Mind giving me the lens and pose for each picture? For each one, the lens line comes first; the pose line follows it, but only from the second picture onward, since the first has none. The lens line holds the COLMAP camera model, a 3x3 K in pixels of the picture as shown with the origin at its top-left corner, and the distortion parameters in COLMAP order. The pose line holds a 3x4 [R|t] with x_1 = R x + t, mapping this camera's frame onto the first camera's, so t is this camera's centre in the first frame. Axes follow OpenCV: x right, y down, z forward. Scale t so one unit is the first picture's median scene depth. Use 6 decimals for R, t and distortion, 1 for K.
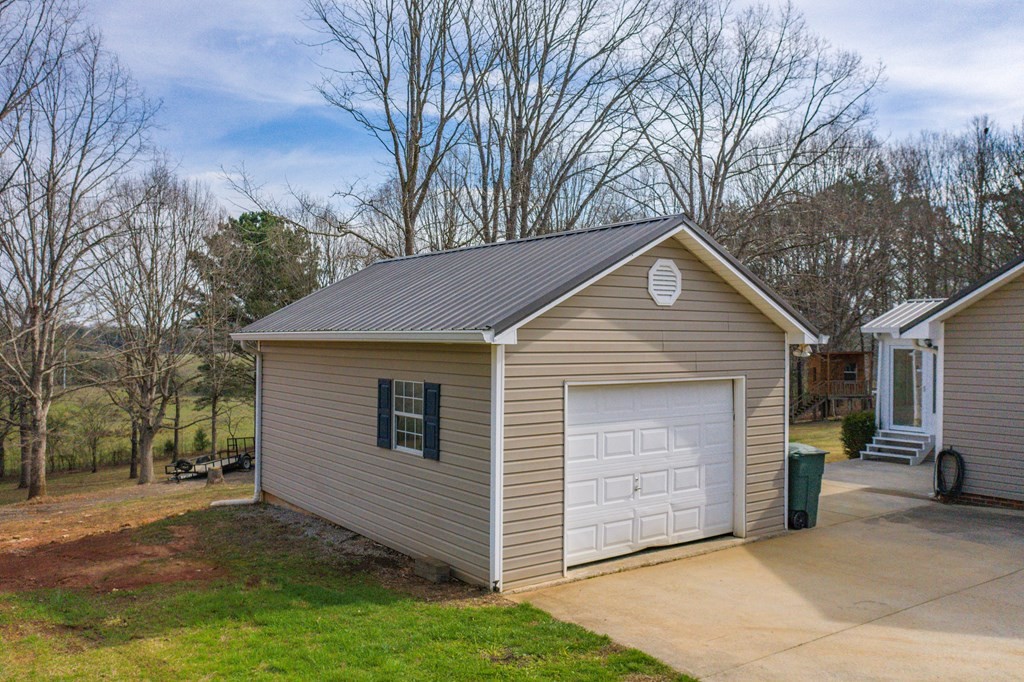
lens RADIAL K [[810.3, 0, 511.0], [0, 810.3, 341.4], [0, 0, 1]] dist [-0.022674, 0.011339]
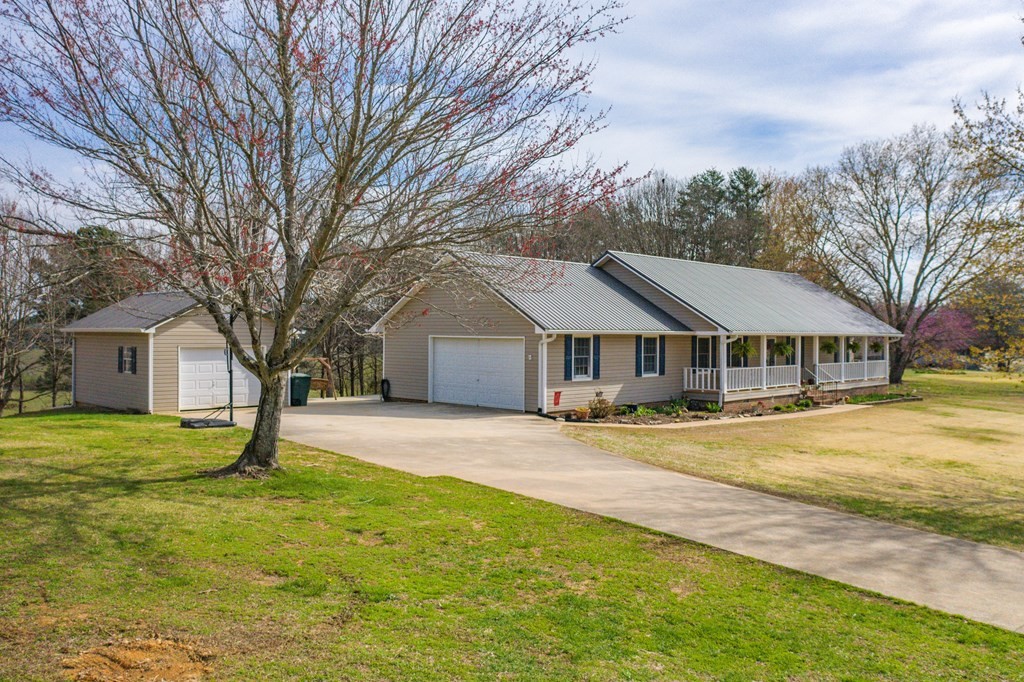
lens RADIAL K [[810.3, 0, 512.8], [0, 810.3, 347.3], [0, 0, 1]] dist [-0.022674, 0.011339]
pose [[0.986600, -0.000192, 0.163156, 0.620353], [-0.001958, 0.999913, 0.013018, 0.011742], [-0.163144, -0.013163, 0.986514, -1.653017]]
